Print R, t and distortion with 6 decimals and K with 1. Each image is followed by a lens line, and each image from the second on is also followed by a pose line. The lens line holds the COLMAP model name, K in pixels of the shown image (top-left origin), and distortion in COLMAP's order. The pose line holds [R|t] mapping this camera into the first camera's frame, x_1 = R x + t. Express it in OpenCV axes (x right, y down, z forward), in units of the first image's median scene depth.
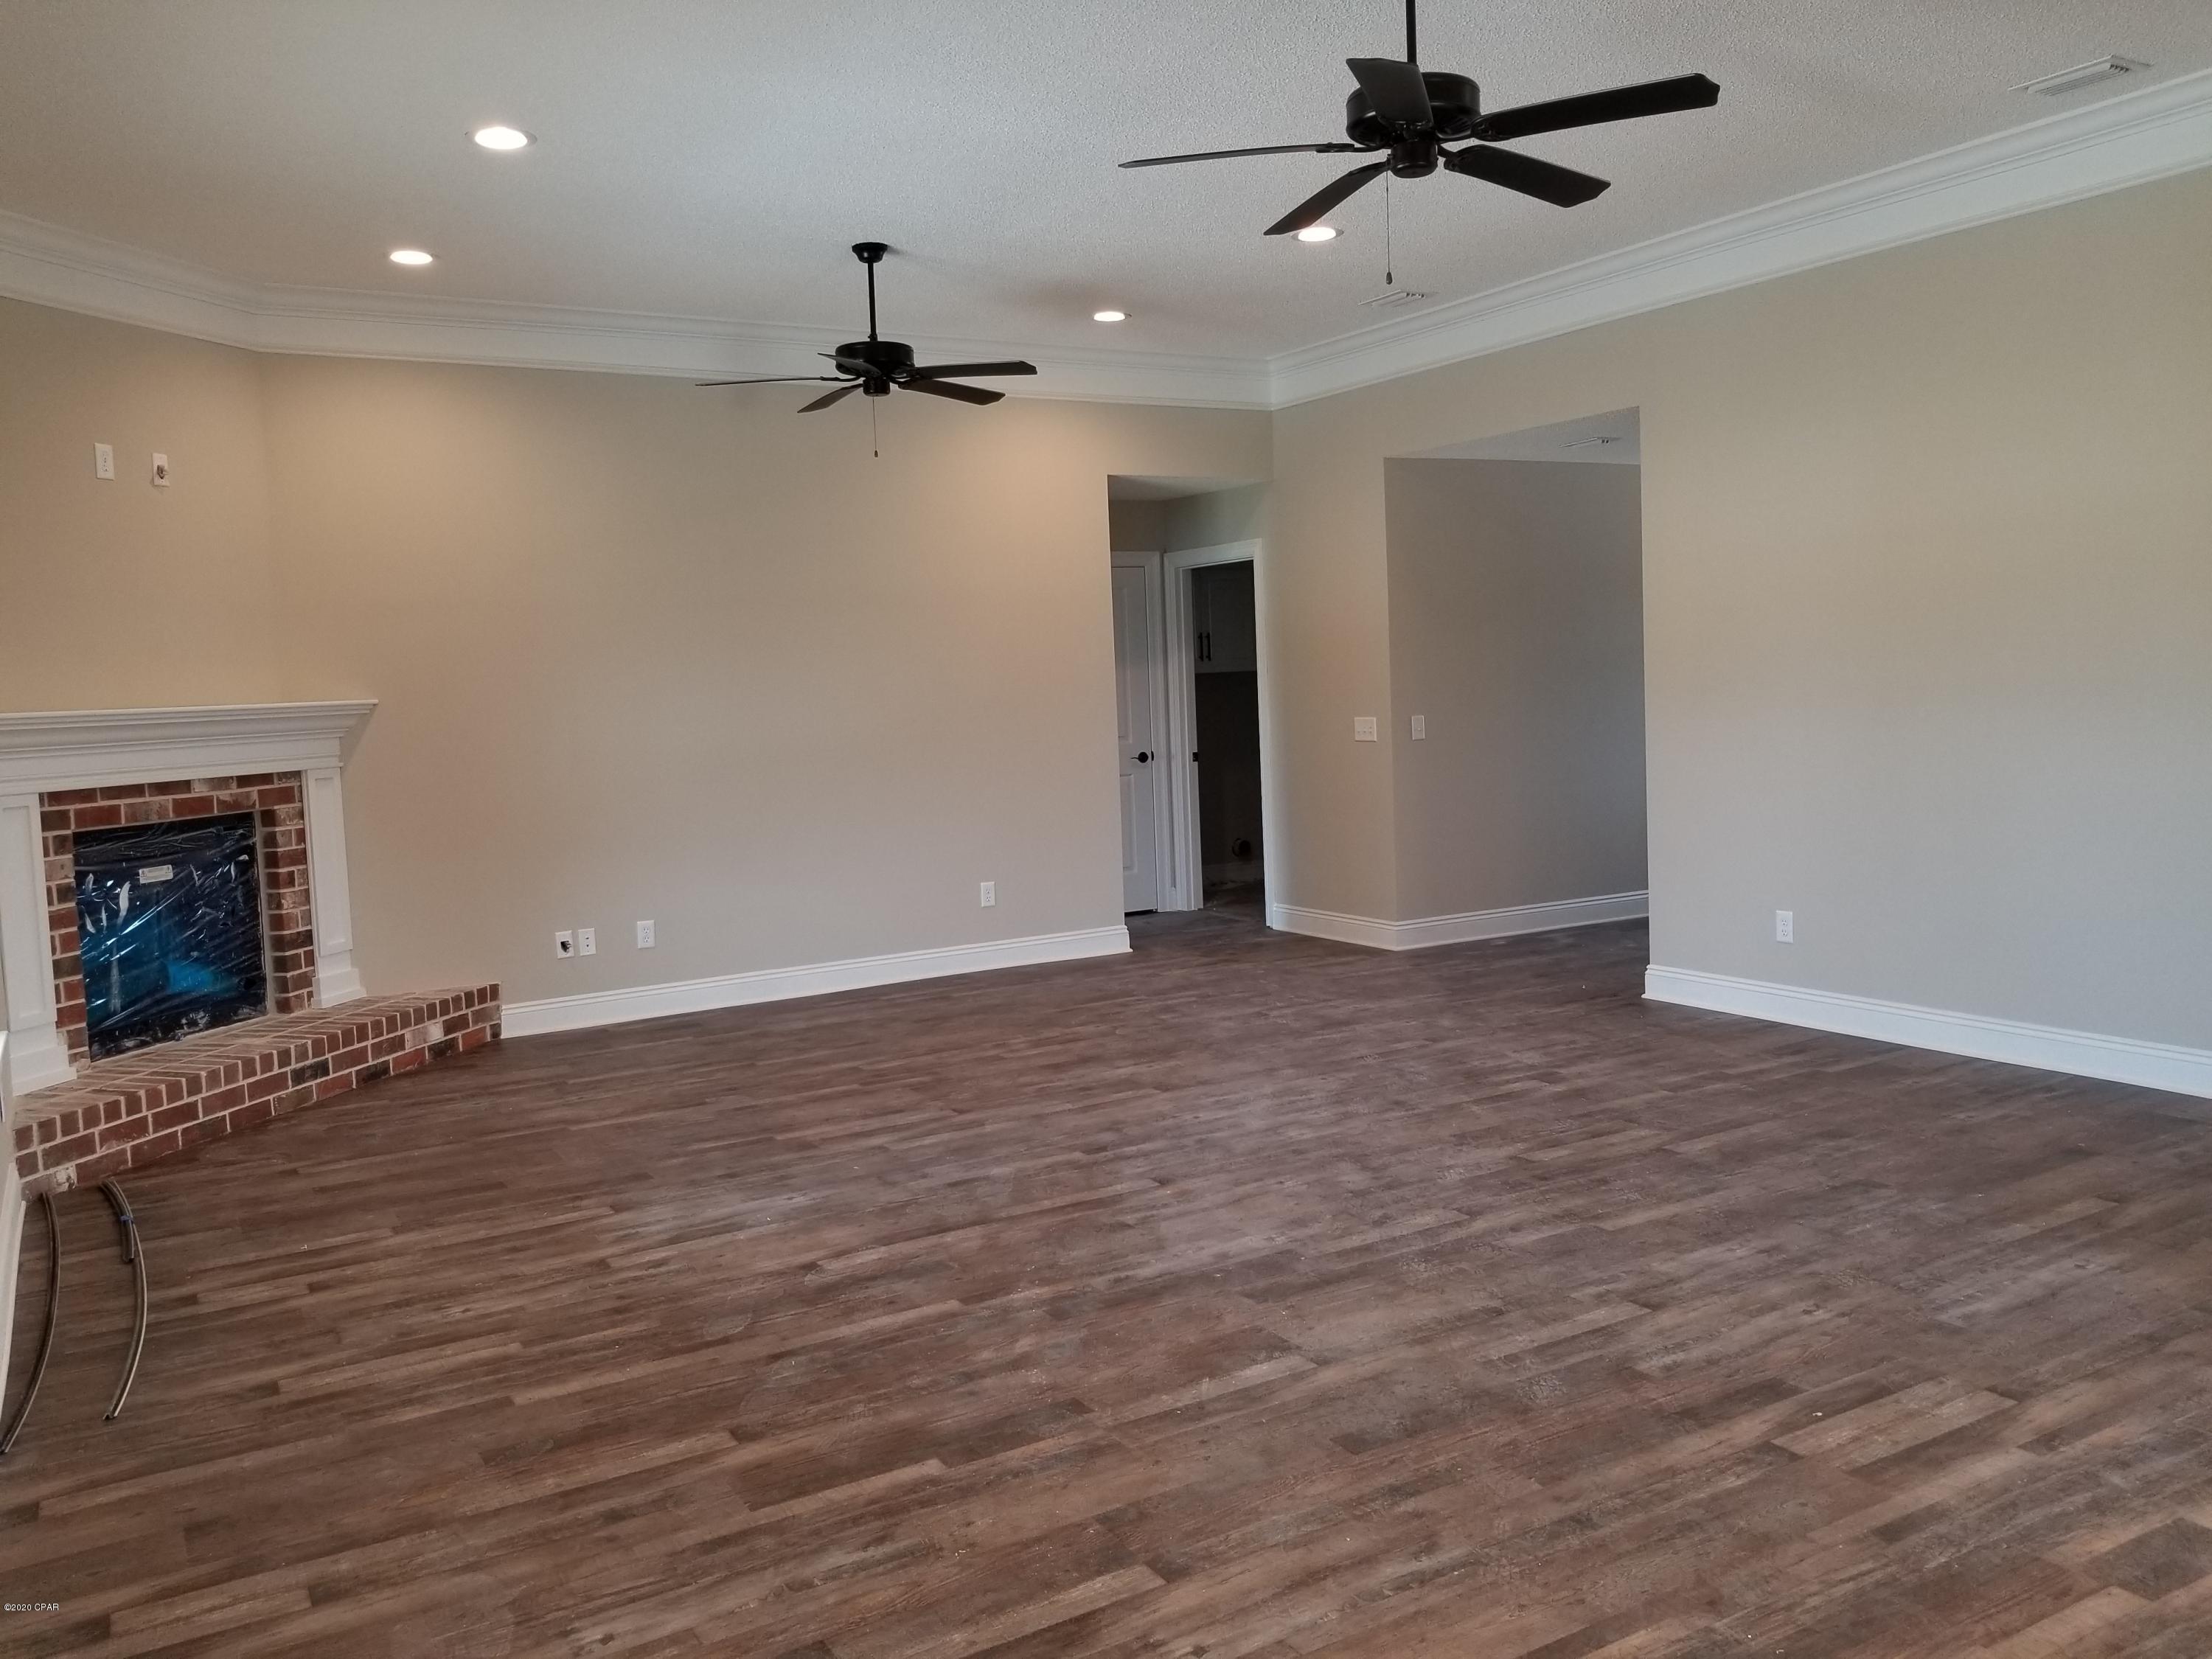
lens RADIAL K [[1730.6, 0, 1099.3], [0, 1730.6, 806.4], [0, 0, 1]] dist [0.078424, -0.139082]
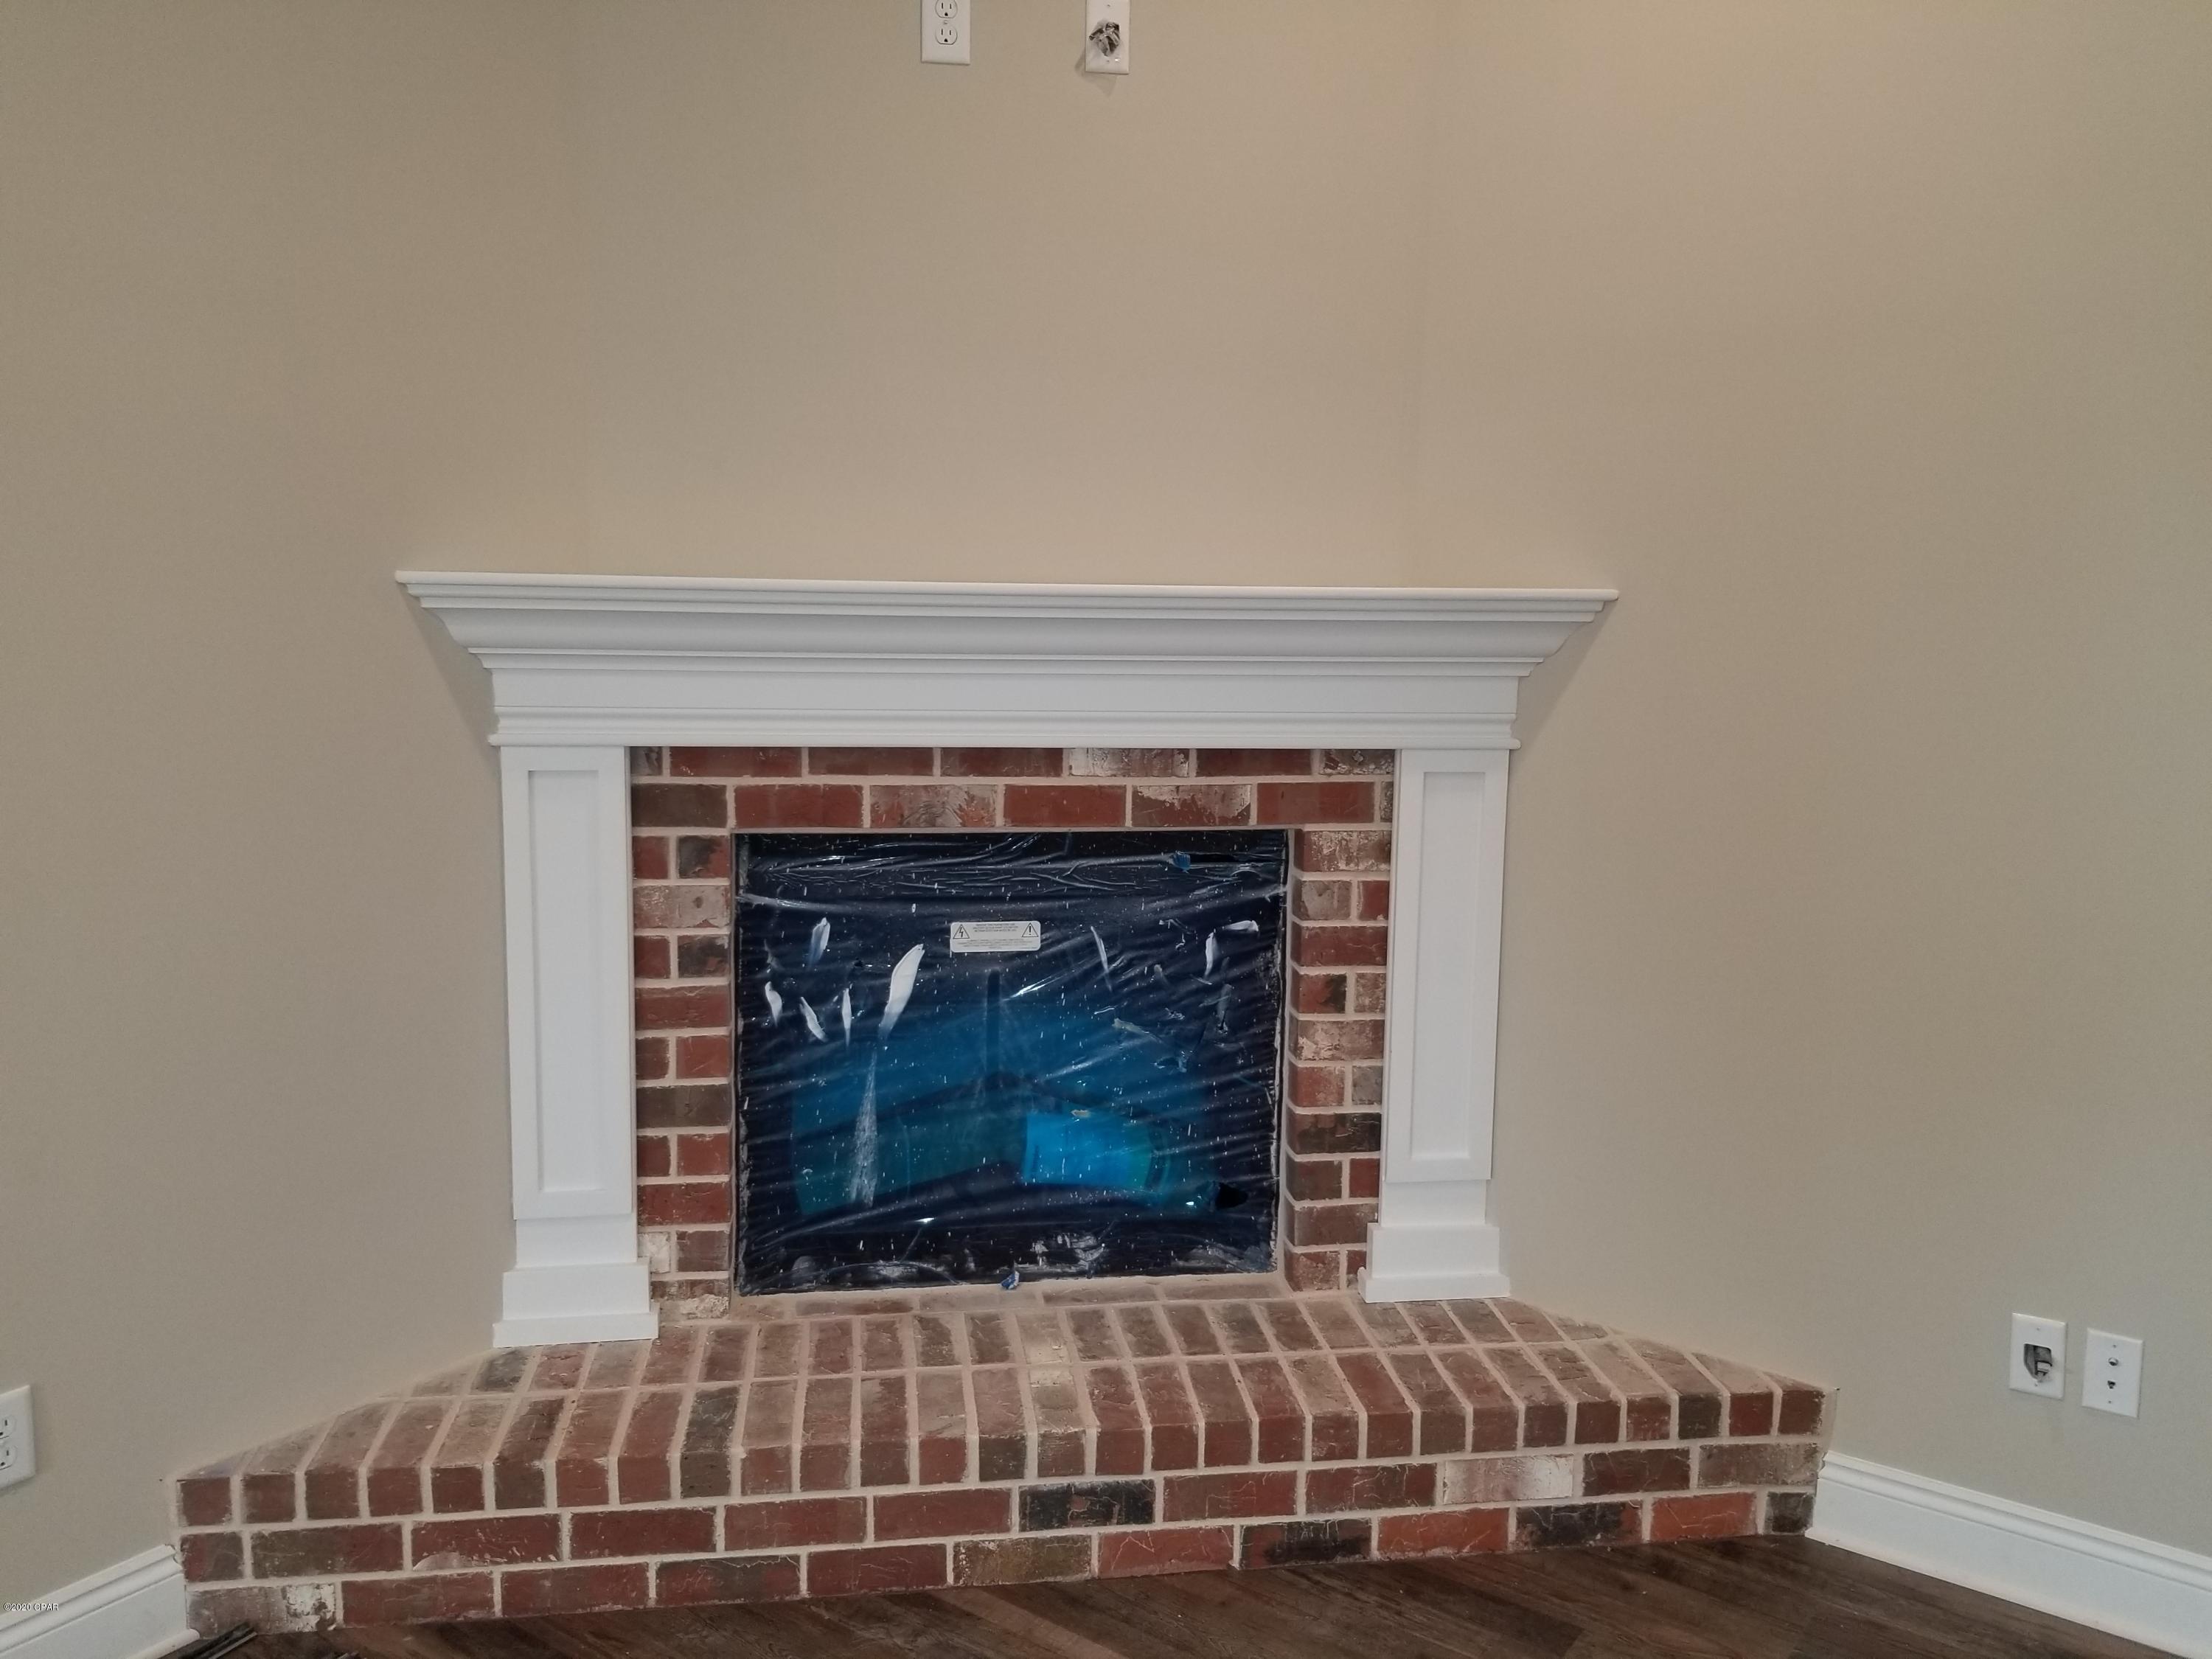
lens RADIAL K [[1730.6, 0, 1099.3], [0, 1730.6, 806.4], [0, 0, 1]] dist [0.078424, -0.139082]
pose [[0.398226, 0.160371, -0.903160, -0.109862], [-0.098563, 0.986379, 0.131689, -0.058578], [0.911977, 0.036576, 0.408608, 0.813393]]
